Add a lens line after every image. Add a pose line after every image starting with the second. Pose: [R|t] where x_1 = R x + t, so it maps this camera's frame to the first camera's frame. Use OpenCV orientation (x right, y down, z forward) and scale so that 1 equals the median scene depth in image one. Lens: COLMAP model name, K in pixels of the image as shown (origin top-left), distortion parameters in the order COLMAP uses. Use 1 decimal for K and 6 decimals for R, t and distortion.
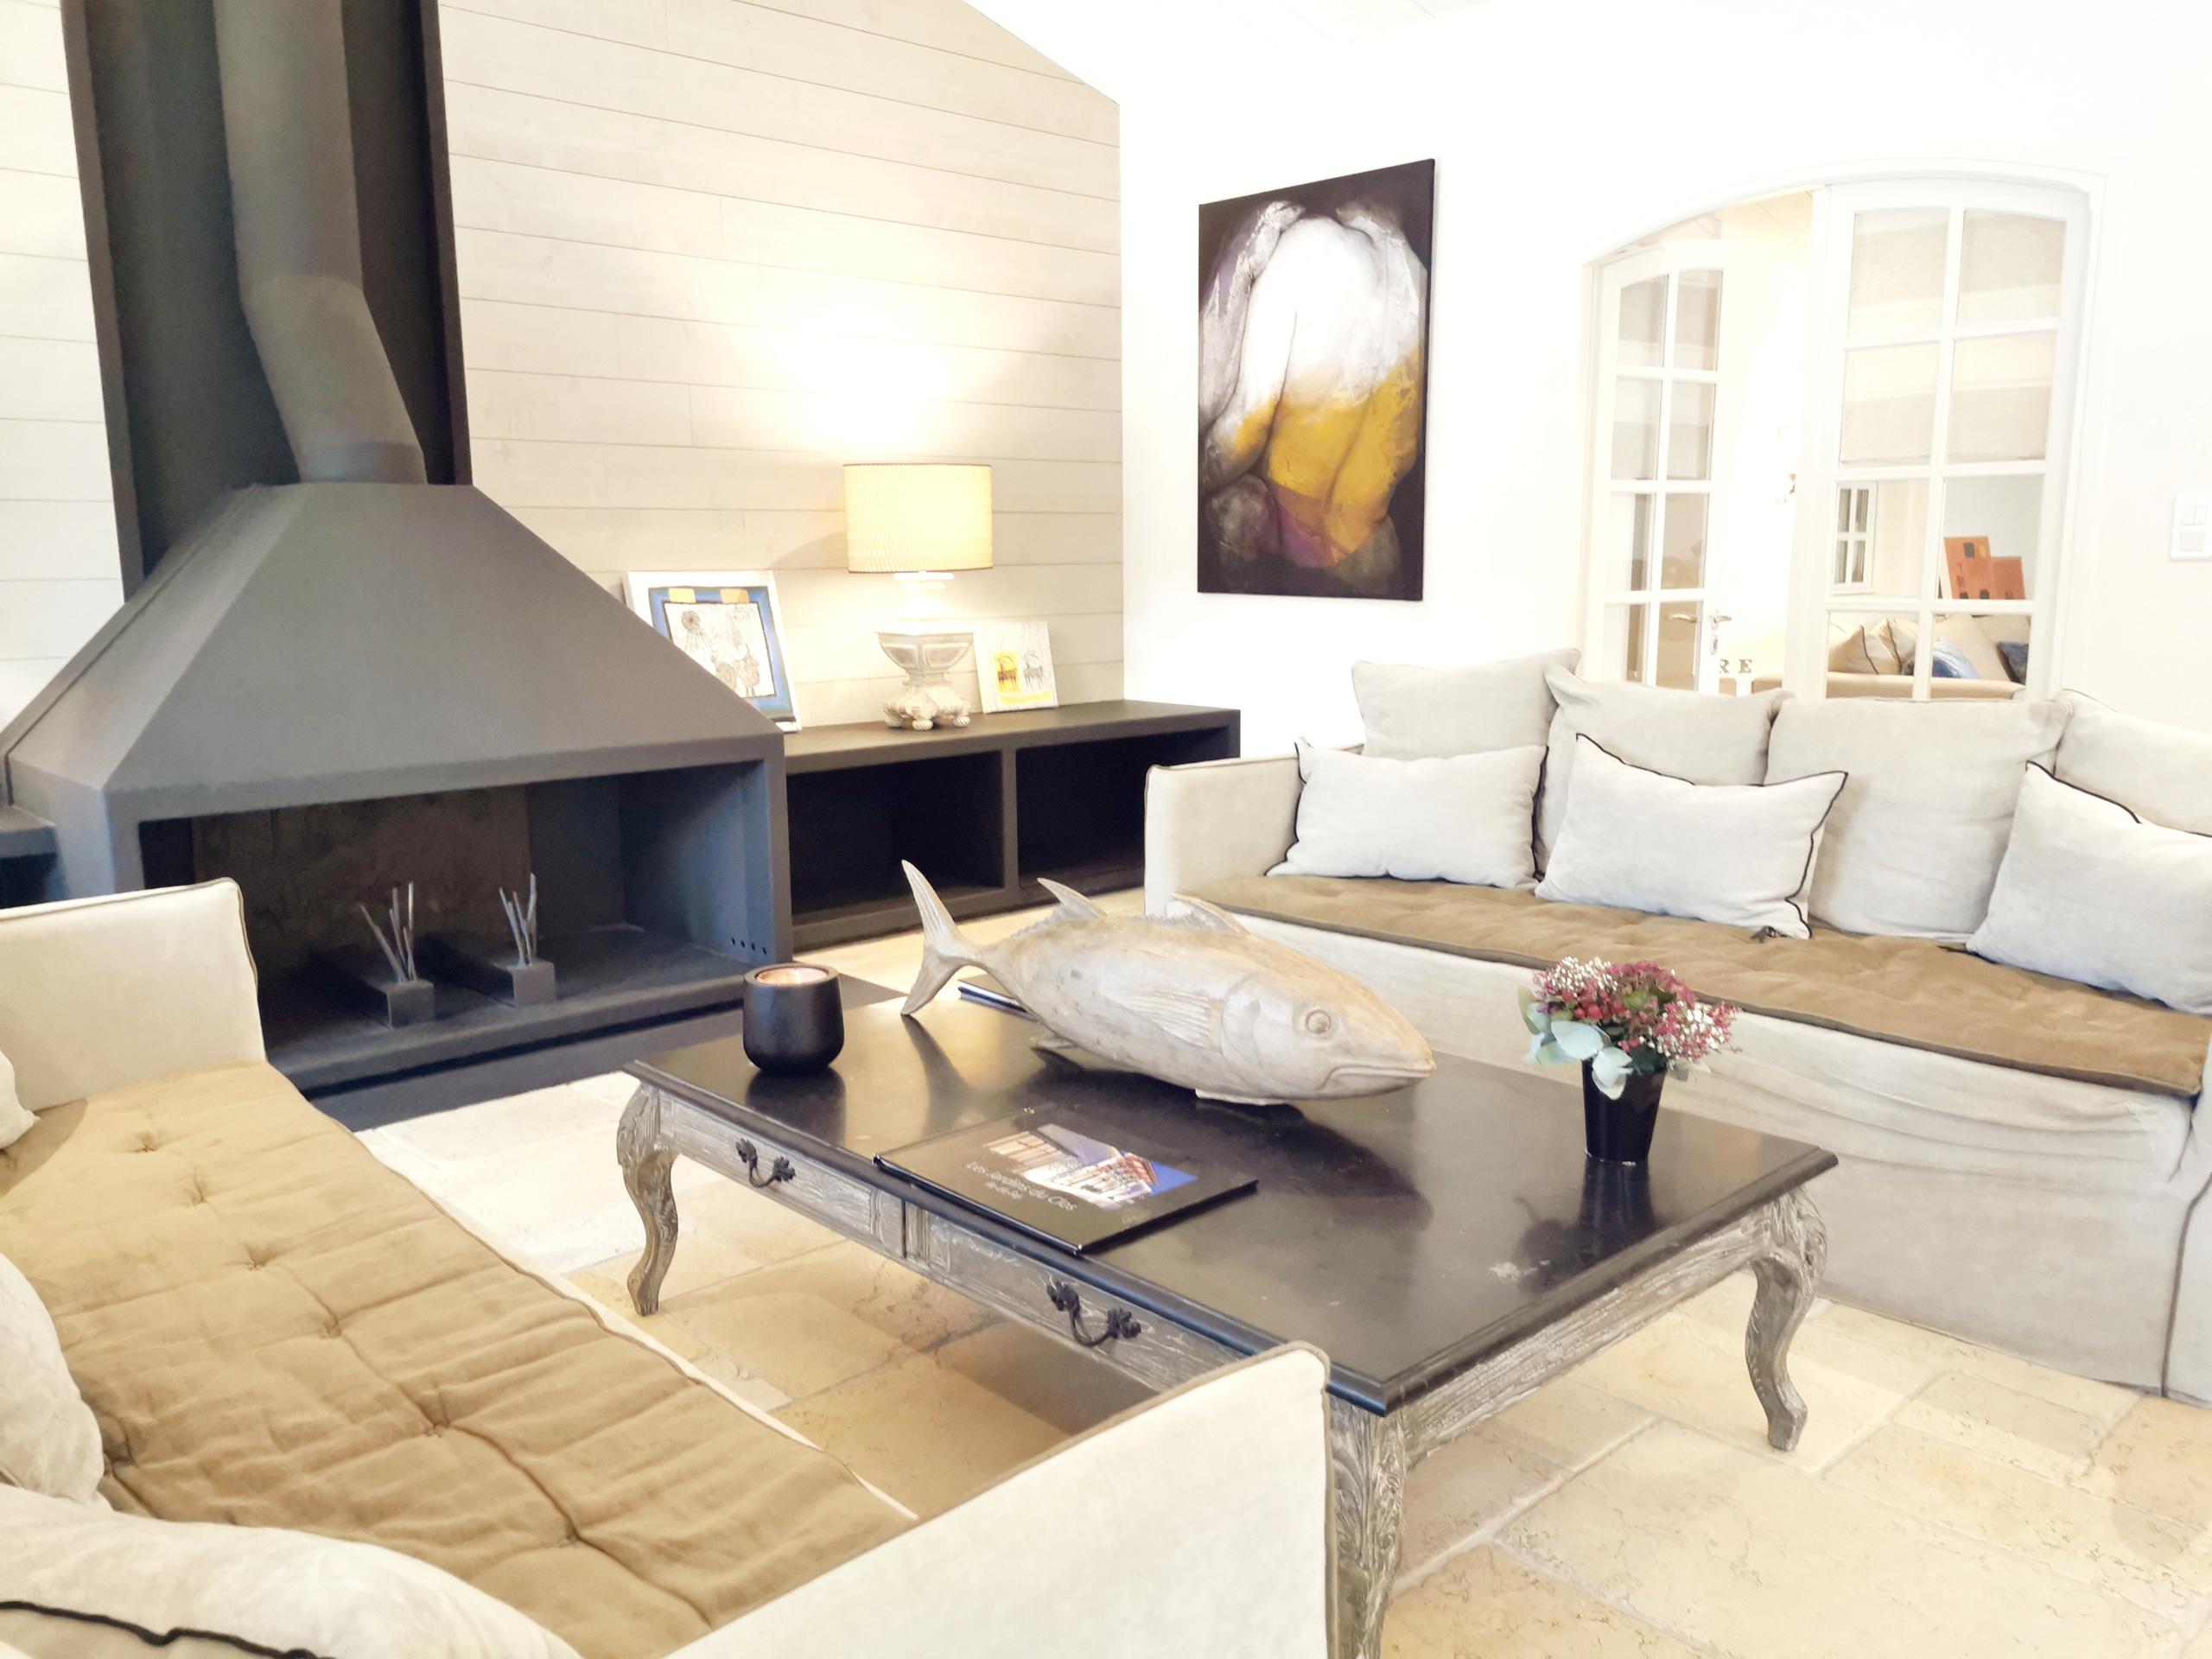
lens RADIAL K [[1723.1, 0, 1106.0], [0, 1723.1, 829.5], [0, 0, 1]] dist [0.036479, 0.003119]
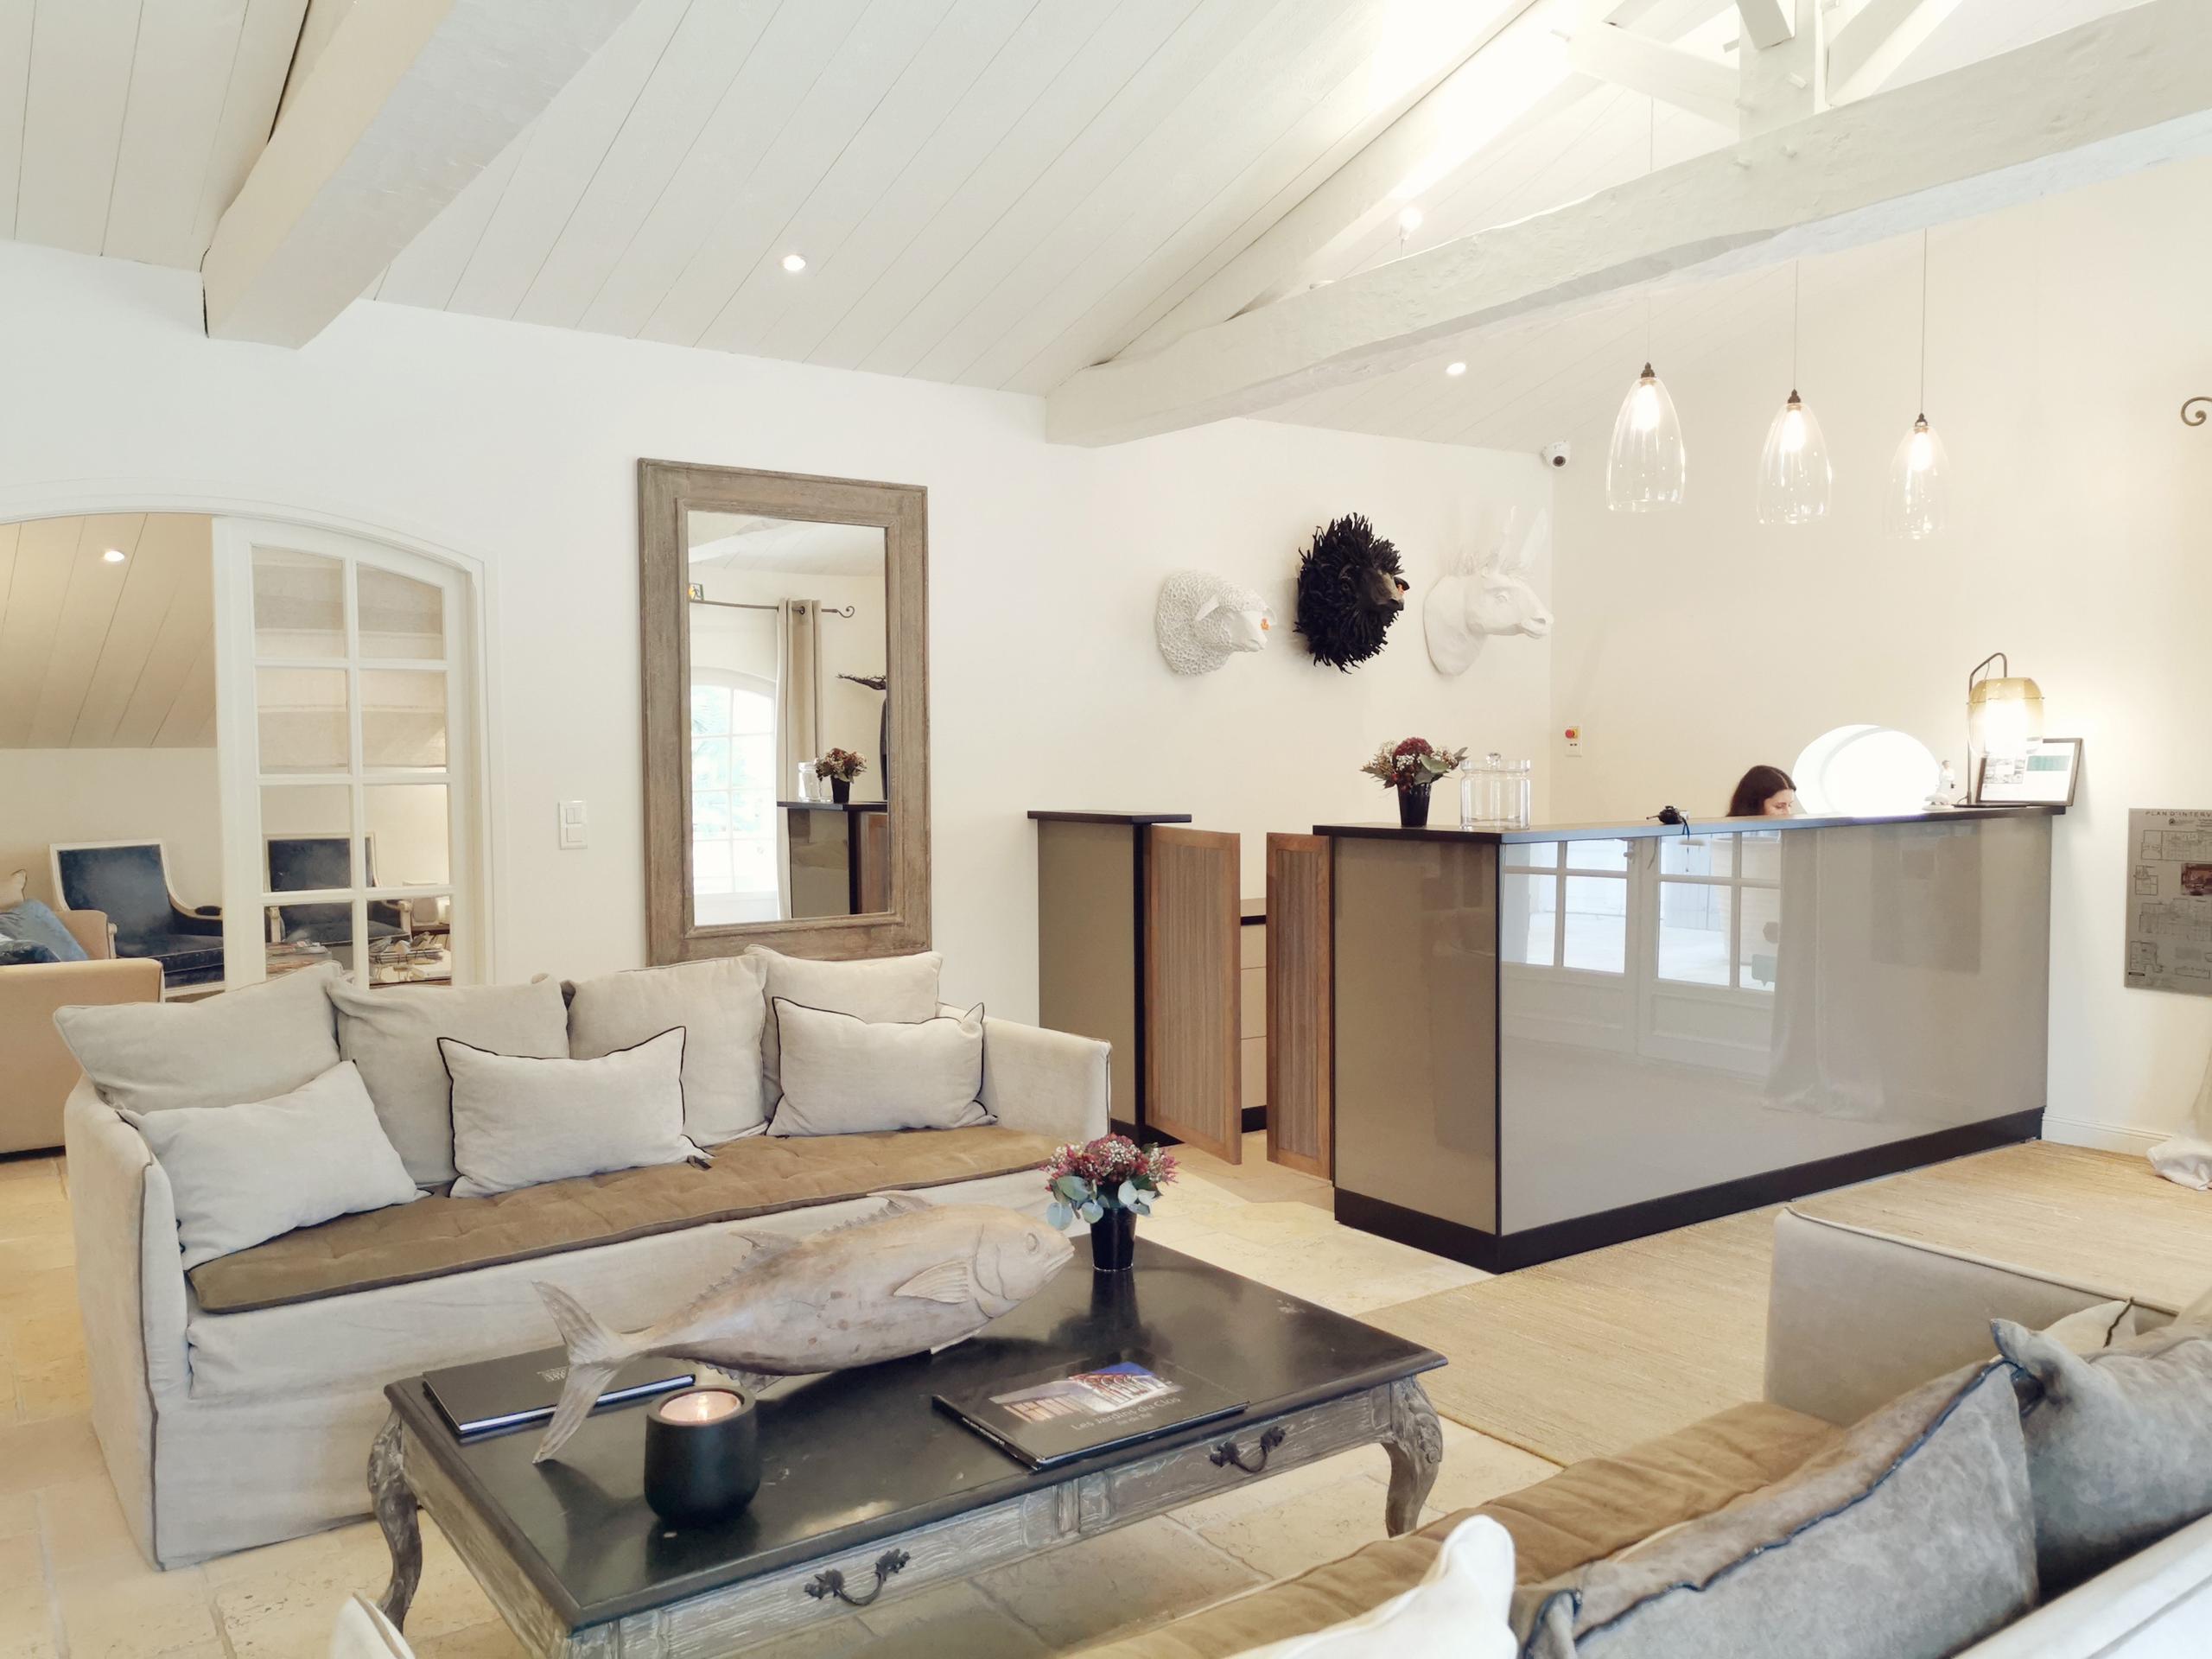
lens RADIAL K [[1723.1, 0, 1106.0], [0, 1723.1, 829.5], [0, 0, 1]] dist [0.036479, 0.003119]
pose [[0.119146, -0.036971, 0.992188, -1.125183], [0.164480, 0.986234, 0.016997, -0.205111], [-0.979158, 0.161170, 0.123586, 0.700687]]
